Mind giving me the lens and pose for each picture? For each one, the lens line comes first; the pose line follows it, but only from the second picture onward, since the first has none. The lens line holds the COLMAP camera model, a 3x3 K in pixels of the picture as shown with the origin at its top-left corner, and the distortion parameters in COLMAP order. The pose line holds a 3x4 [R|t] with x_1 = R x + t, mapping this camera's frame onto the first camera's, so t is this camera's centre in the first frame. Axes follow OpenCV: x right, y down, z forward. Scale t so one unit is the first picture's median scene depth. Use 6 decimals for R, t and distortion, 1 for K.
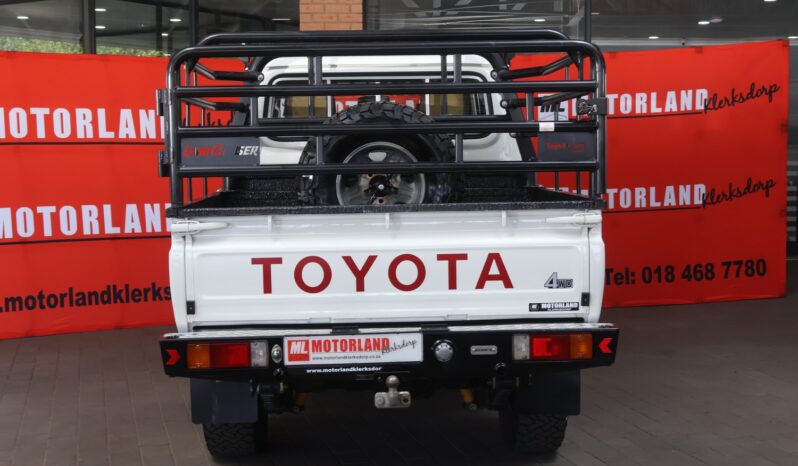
lens RADIAL K [[1193.6, 0, 399.0], [0, 1193.6, 233.0], [0, 0, 1]] dist [-0.003464, 0.019394]
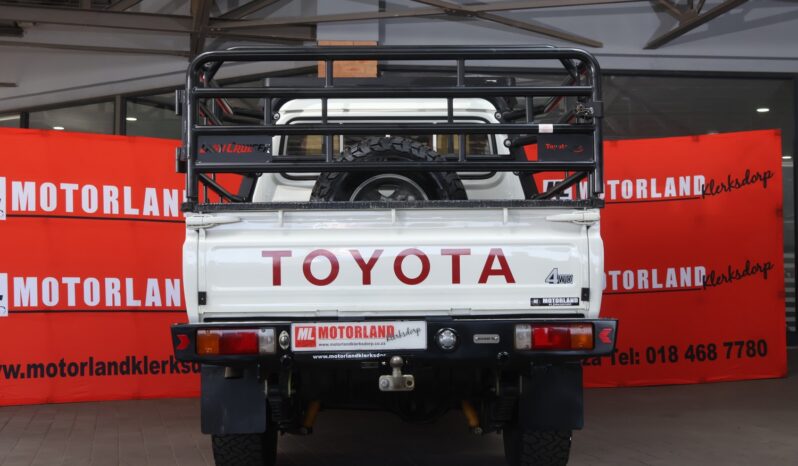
lens RADIAL K [[1146.8, 0, 399.0], [0, 1146.8, 233.0], [0, 0, 1]] dist [-0.008537, -0.022510]
pose [[0.999884, 0.005420, -0.014226, 0.007302], [-0.007287, 0.990859, -0.134703, 0.106951], [0.013366, 0.134791, 0.990784, 0.009398]]
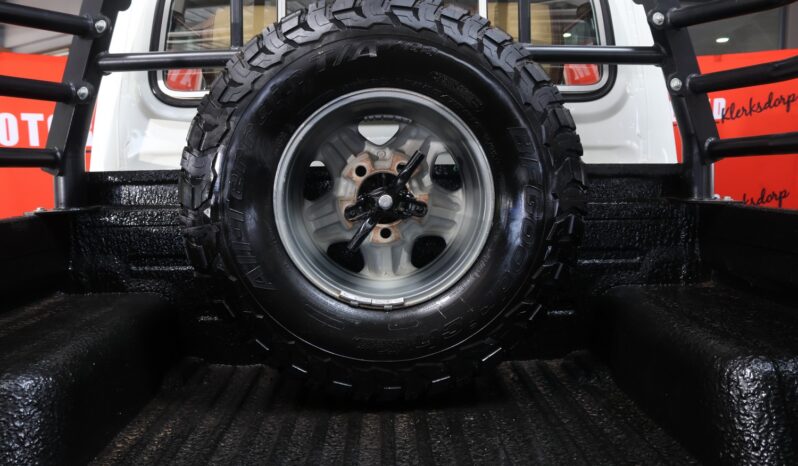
lens RADIAL K [[648.5, 0, 384.8], [0, 648.5, 232.5], [0, 0, 1]] dist [-0.196534, 0.213785]
pose [[0.999434, 0.002213, -0.033561, -0.007539], [-0.001551, 0.999804, 0.019748, -0.031210], [0.033598, -0.019684, 0.999242, 0.758844]]
